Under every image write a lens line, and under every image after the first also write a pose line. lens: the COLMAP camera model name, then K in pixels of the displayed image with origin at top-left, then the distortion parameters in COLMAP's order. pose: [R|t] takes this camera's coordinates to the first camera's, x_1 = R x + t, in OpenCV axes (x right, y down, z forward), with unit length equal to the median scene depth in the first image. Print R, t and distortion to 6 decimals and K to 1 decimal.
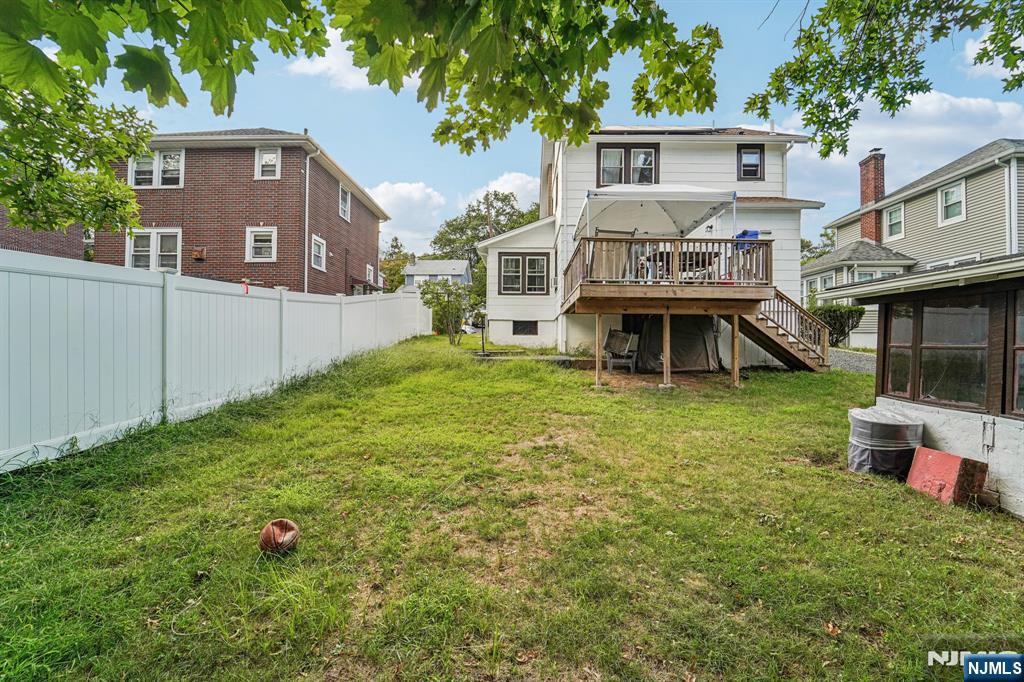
lens RADIAL K [[418.2, 0, 543.7], [0, 418.2, 339.0], [0, 0, 1]] dist [-0.018465, -0.000079]
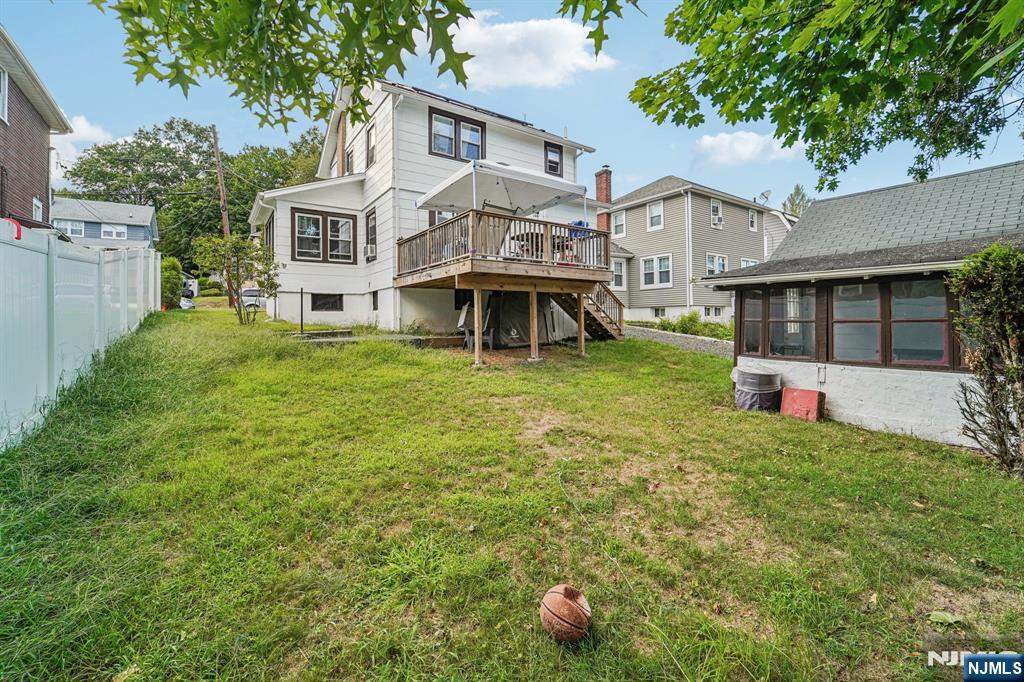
lens RADIAL K [[418.2, 0, 540.0], [0, 418.2, 313.8], [0, 0, 1]] dist [-0.018465, -0.000079]
pose [[0.811307, -0.007963, 0.584567, -0.210592], [0.005632, 0.999967, 0.005804, -0.006533], [-0.584594, -0.001417, 0.811325, 0.088264]]
